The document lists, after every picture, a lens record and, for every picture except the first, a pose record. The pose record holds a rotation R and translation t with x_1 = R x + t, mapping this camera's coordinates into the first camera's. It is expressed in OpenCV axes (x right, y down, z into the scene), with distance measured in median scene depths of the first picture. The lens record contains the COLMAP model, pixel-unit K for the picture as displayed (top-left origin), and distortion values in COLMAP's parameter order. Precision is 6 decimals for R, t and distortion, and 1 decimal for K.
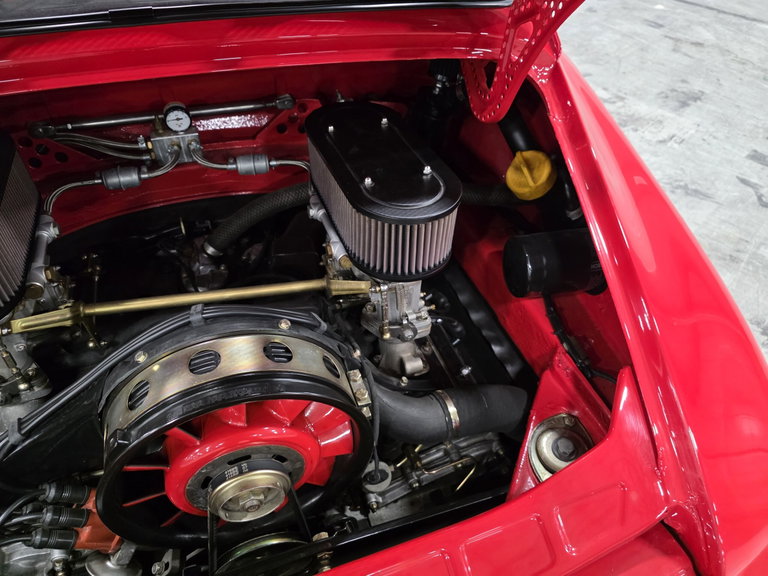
lens RADIAL K [[525.4, 0, 382.6], [0, 525.4, 292.6], [0, 0, 1]] dist [0.045060, -0.054904]
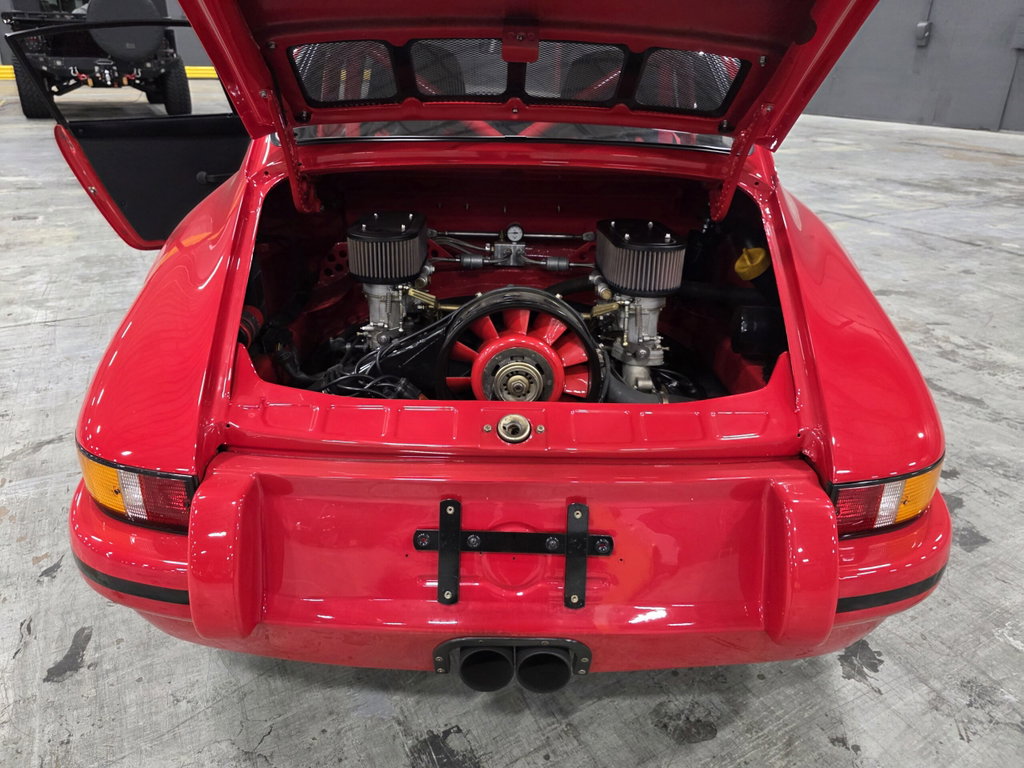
lens RADIAL K [[694.9, 0, 497.2], [0, 694.9, 377.5], [0, 0, 1]] dist [0.047784, -0.048434]
pose [[0.940804, 0.118010, -0.317745, 0.269465], [-0.225559, 0.917705, -0.327017, 0.799314], [0.253005, 0.379329, 0.889999, -0.682176]]
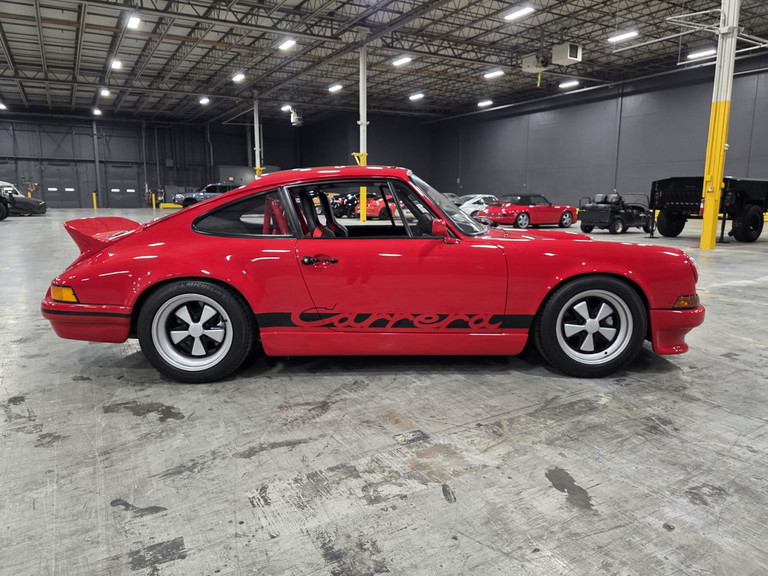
lens RADIAL K [[504.4, 0, 367.4], [0, 504.4, 287.7], [0, 0, 1]] dist [0.053894, -0.054034]
pose [[-0.306967, 0.117721, -0.944412, 3.722012], [-0.690848, 0.654963, 0.306191, -2.646814], [0.654600, 0.746435, -0.119725, 2.995517]]
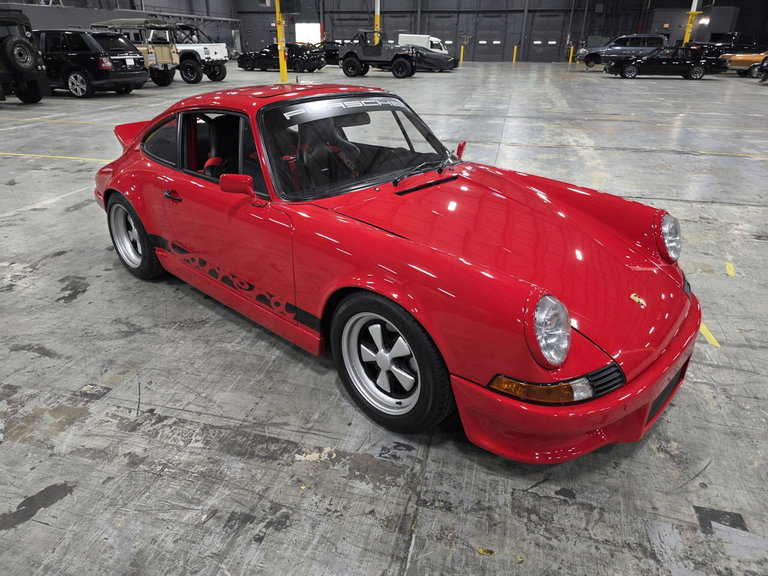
lens RADIAL K [[499.4, 0, 379.1], [0, 499.4, 277.2], [0, 0, 1]] dist [0.049878, -0.043298]
pose [[-0.880025, 0.150386, -0.450488, 0.627380], [-0.369637, 0.378697, 0.848503, -4.970686], [0.298202, 0.913221, -0.277674, 4.238315]]
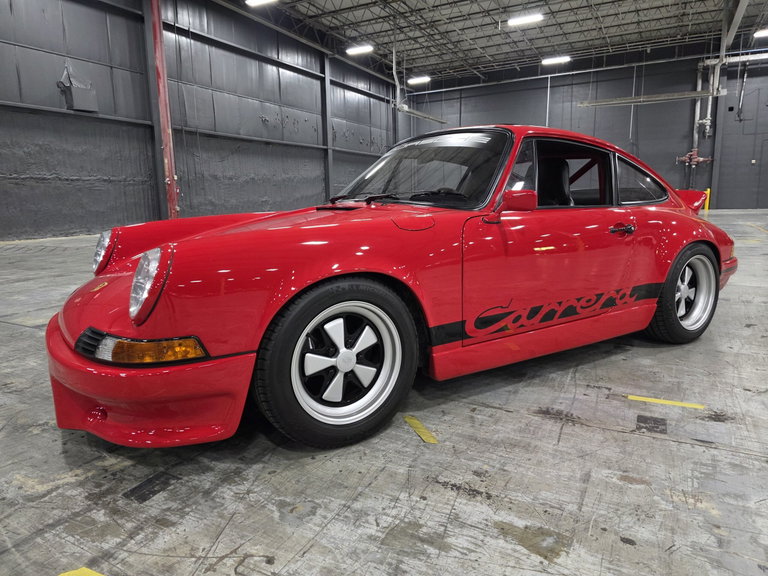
lens RADIAL K [[530.7, 0, 390.3], [0, 530.7, 282.5], [0, 0, 1]] dist [0.056019, -0.055147]
pose [[-0.258230, -0.189857, 0.947244, -5.002538], [0.692127, 0.647701, 0.318501, -2.945062], [-0.674001, 0.737860, -0.035850, 3.048969]]
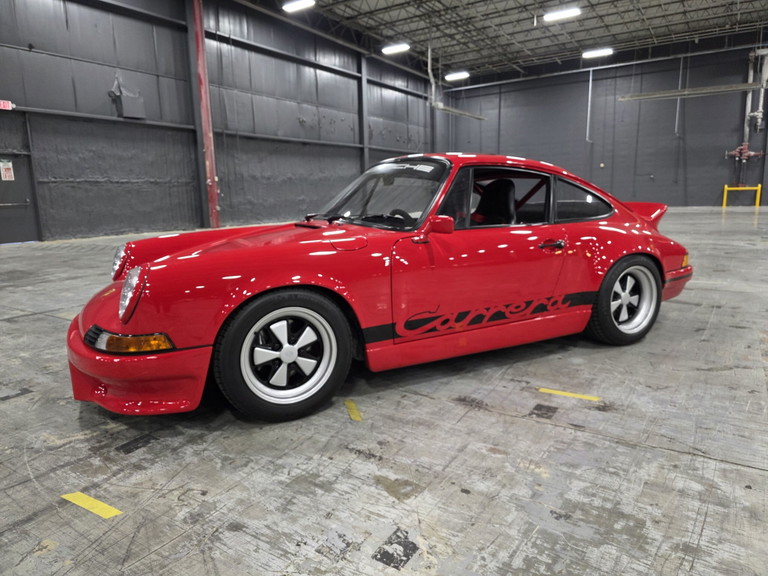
lens RADIAL K [[535.9, 0, 389.3], [0, 535.9, 286.3], [0, 0, 1]] dist [0.050041, -0.056665]
pose [[-0.173528, -0.207016, 0.962825, -5.789173], [0.711580, 0.649526, 0.267901, -2.743131], [-0.680839, 0.731615, 0.034597, 2.538123]]
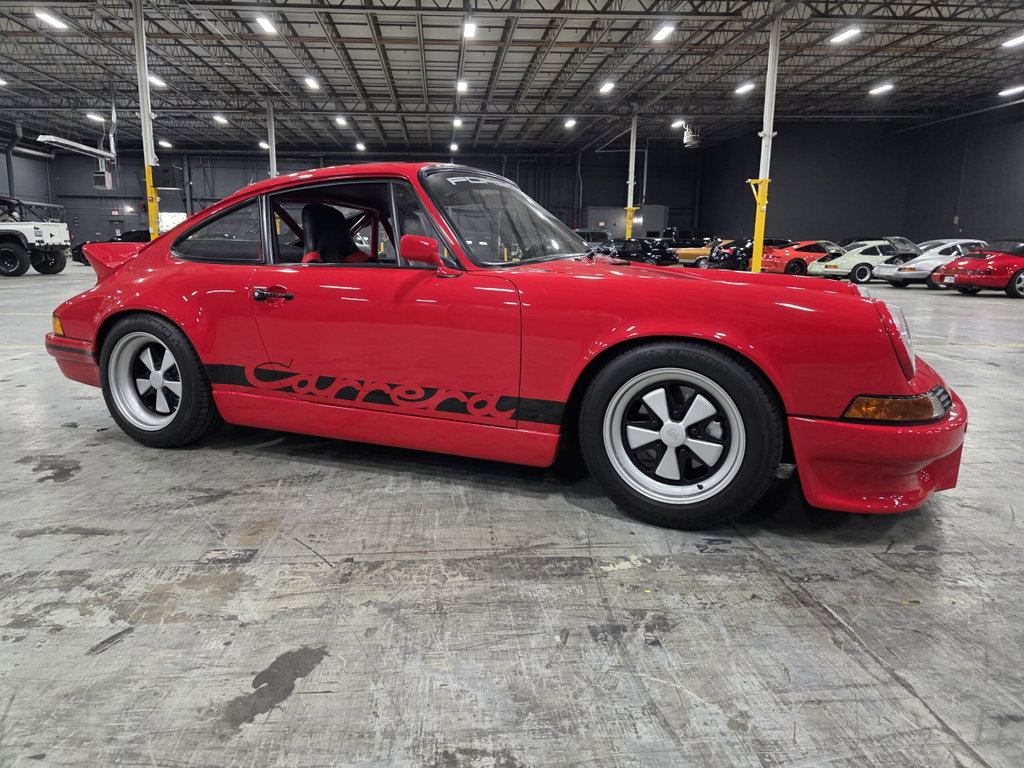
lens RADIAL K [[665.1, 0, 496.6], [0, 665.1, 383.2], [0, 0, 1]] dist [0.052288, -0.045802]
pose [[-0.677749, 0.092761, -0.729419, 2.039354], [-0.551667, 0.591703, 0.587836, -3.857657], [0.486128, 0.800801, -0.349853, 4.364212]]
